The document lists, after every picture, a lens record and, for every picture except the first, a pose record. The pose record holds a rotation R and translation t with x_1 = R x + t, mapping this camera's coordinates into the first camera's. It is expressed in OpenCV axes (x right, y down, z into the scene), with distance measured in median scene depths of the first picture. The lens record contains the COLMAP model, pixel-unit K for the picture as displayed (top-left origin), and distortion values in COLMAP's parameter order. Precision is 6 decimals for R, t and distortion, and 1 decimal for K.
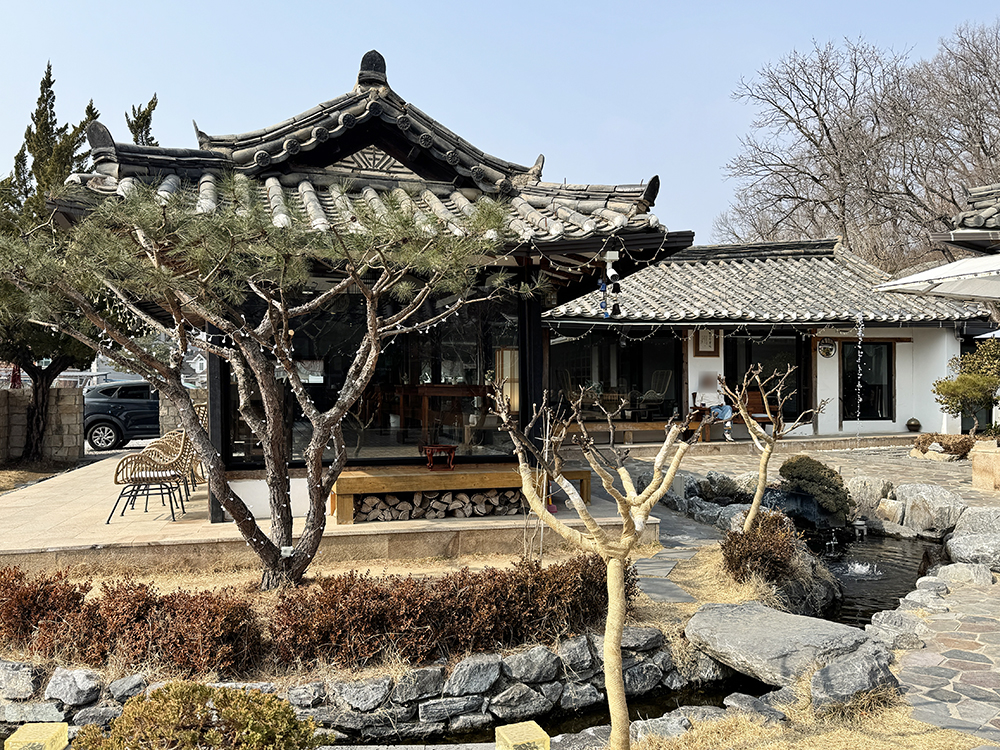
lens RADIAL K [[814.0, 0, 491.4], [0, 814.0, 383.5], [0, 0, 1]] dist [0.095416, -0.139825]
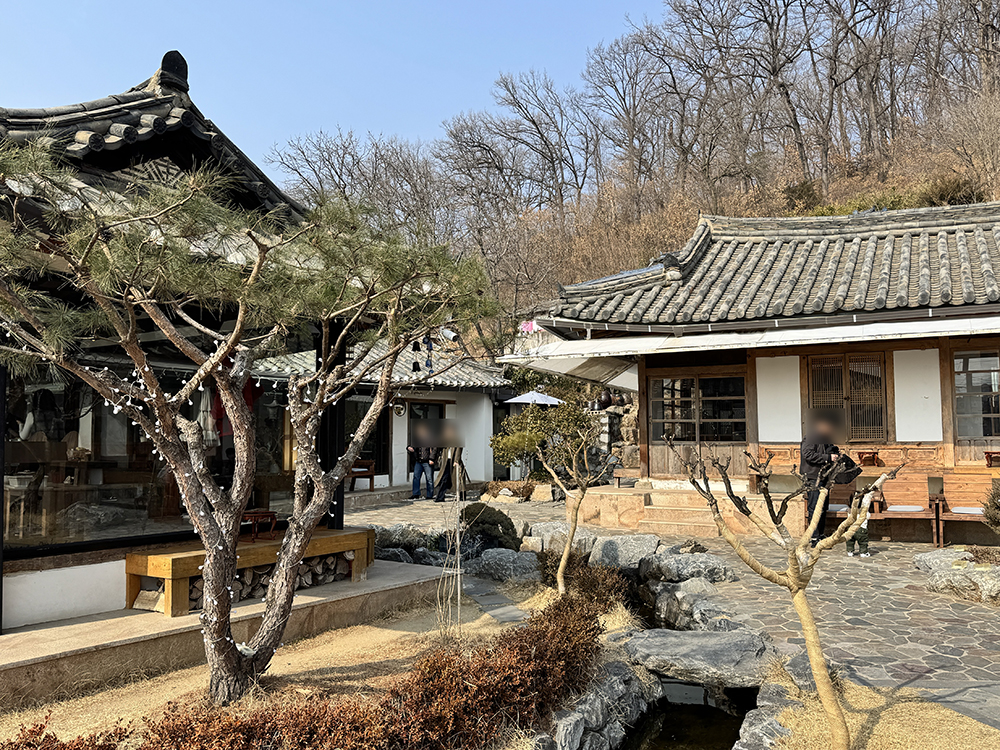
lens RADIAL K [[814.0, 0, 494.6], [0, 814.0, 377.6], [0, 0, 1]] dist [0.095416, -0.139825]
pose [[0.770389, 0.048828, 0.635701, -0.417179], [-0.001055, 0.997159, -0.075313, -0.000582], [-0.637573, 0.057350, 0.768252, 0.146457]]
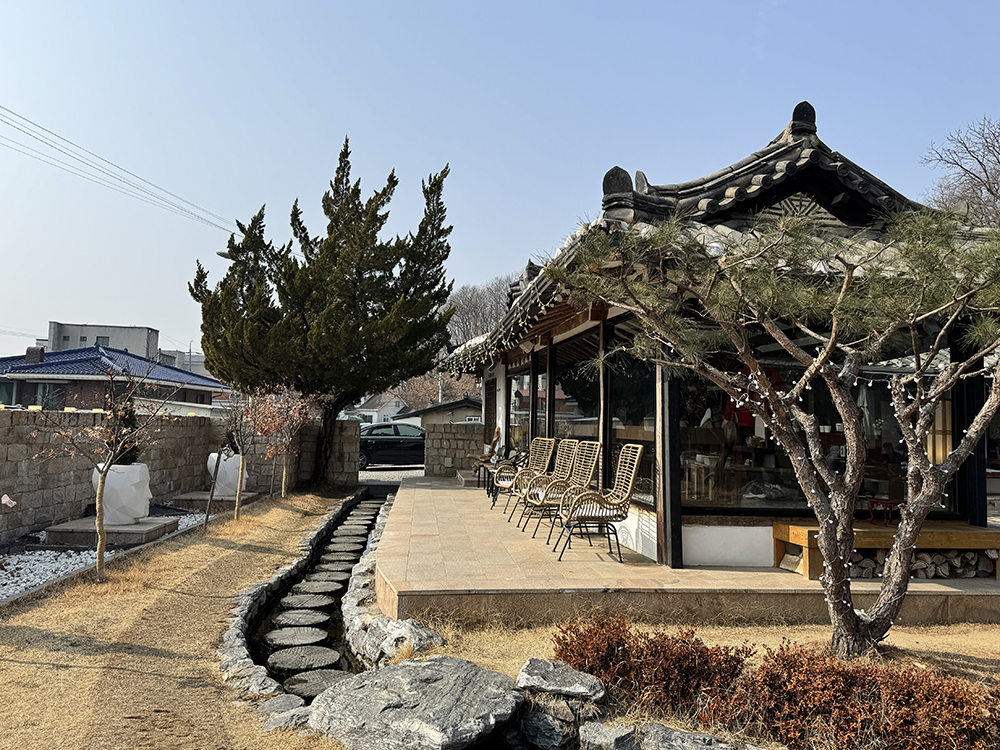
lens RADIAL K [[733.3, 0, 490.5], [0, 733.3, 368.5], [0, 0, 1]] dist [0.042653, -0.072004]
pose [[0.990202, 0.022967, -0.137741, -0.392734], [-0.033015, 0.996922, -0.071108, 0.000808], [0.135684, 0.074959, 0.987913, 0.075015]]
